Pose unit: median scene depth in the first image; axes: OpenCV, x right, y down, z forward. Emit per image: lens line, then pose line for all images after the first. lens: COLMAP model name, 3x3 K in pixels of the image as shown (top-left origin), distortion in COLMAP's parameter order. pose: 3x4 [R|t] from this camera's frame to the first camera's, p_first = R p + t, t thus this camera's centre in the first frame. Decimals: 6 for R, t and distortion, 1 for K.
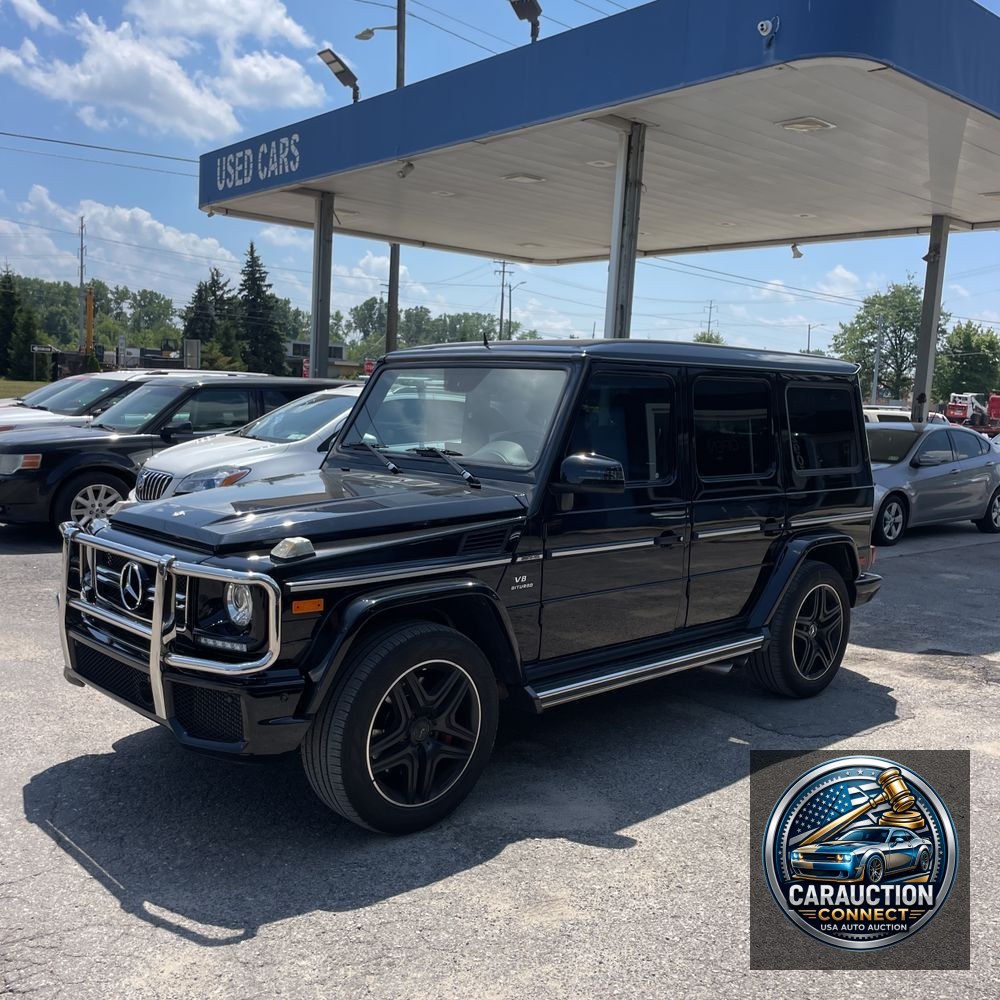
lens RADIAL K [[1009.1, 0, 502.0], [0, 1009.1, 487.1], [0, 0, 1]] dist [0.073216, -0.035638]
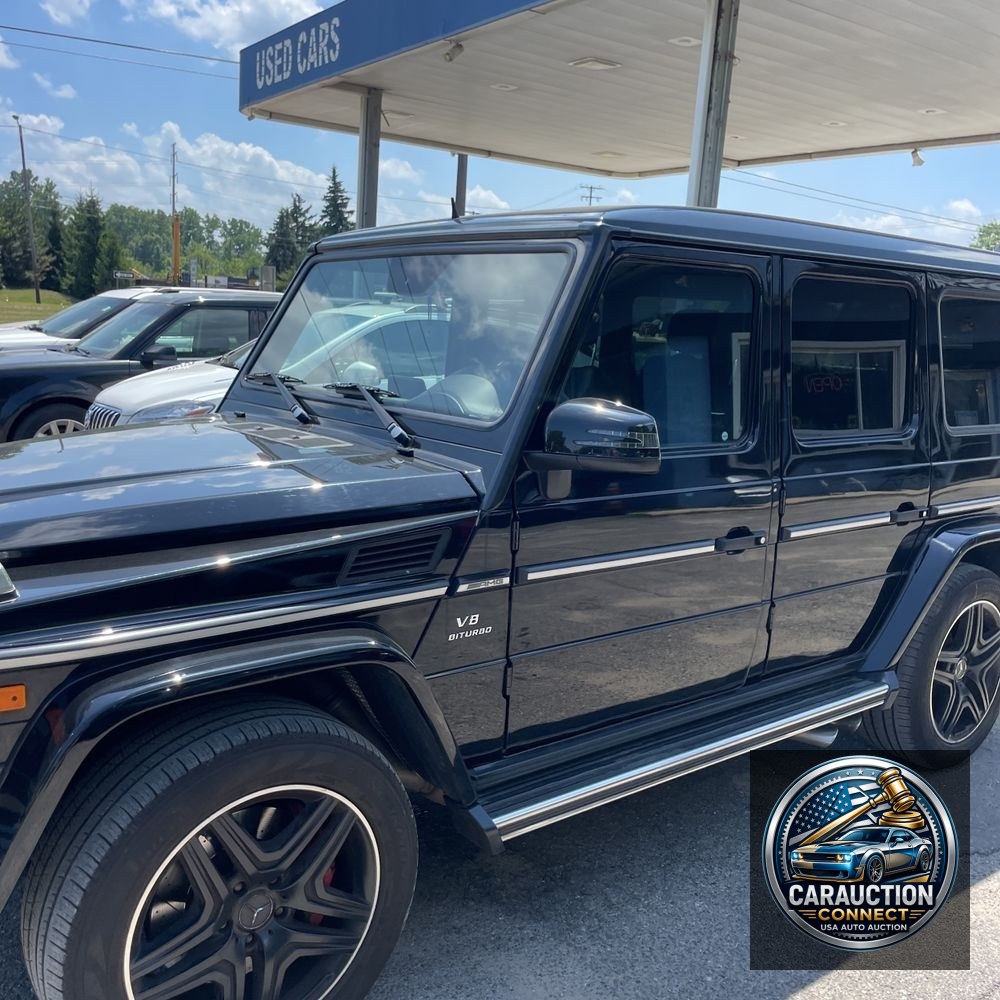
lens RADIAL K [[1015.2, 0, 503.8], [0, 1015.2, 488.0], [0, 0, 1]] dist [0.082510, -0.120798]
pose [[0.996597, 0.024898, -0.078574, 0.028205], [-0.019714, 0.997620, 0.066073, -0.007264], [0.080032, -0.064300, 0.994716, 0.152519]]
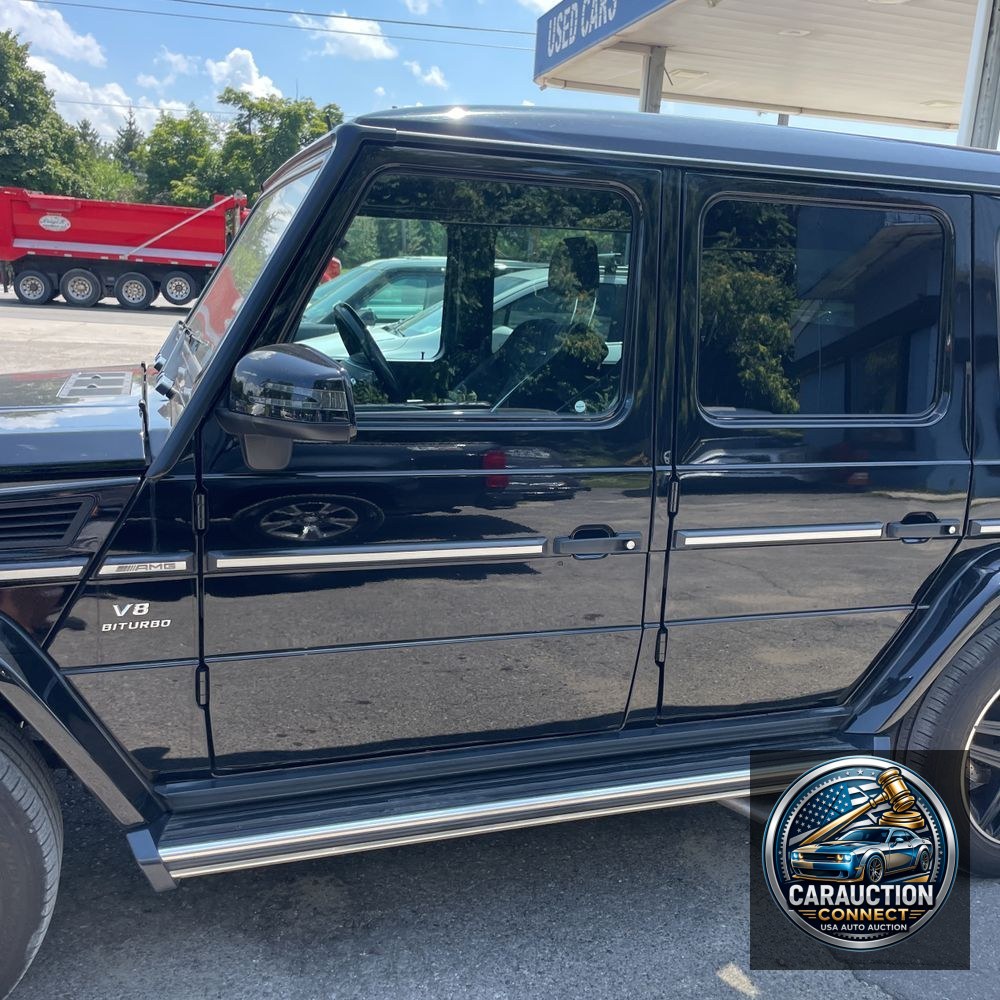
lens RADIAL K [[1015.2, 0, 503.8], [0, 1015.2, 488.0], [0, 0, 1]] dist [0.082510, -0.120798]
pose [[0.913207, 0.092129, -0.396946, 0.124422], [-0.056355, 0.993300, 0.100891, -0.007746], [0.403581, -0.069764, 0.912280, 0.221812]]
